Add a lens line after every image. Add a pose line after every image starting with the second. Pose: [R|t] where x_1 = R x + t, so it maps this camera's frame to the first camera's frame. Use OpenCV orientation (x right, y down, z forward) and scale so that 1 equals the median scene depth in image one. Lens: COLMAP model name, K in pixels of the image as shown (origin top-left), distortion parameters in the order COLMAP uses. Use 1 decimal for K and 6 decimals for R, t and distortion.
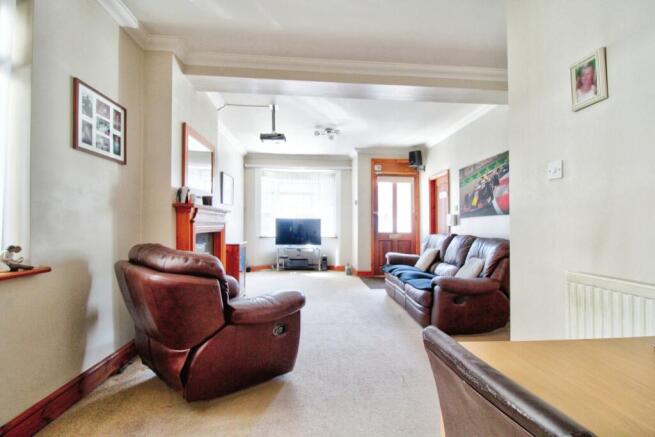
lens RADIAL K [[308.0, 0, 326.3], [0, 308.0, 207.7], [0, 0, 1]] dist [-0.016646, -0.000462]
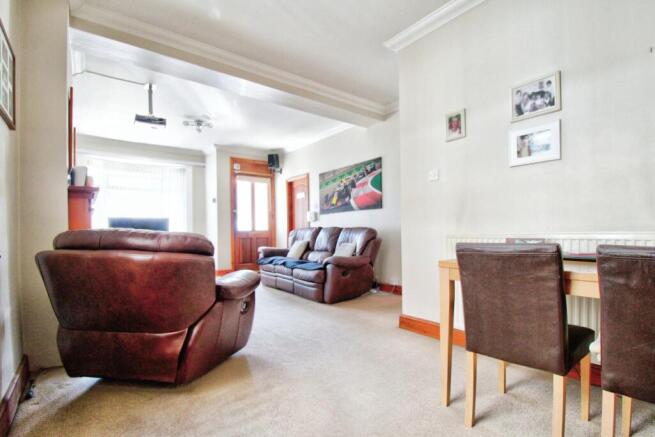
lens RADIAL K [[316.2, 0, 327.5], [0, 316.2, 218.5], [0, 0, 1]] dist [-0.030820, -0.000336]
pose [[0.825267, 0.000024, 0.564742, -0.260521], [-0.009044, 0.999872, 0.013175, 0.035998], [-0.564670, -0.015980, 0.825162, -0.033632]]
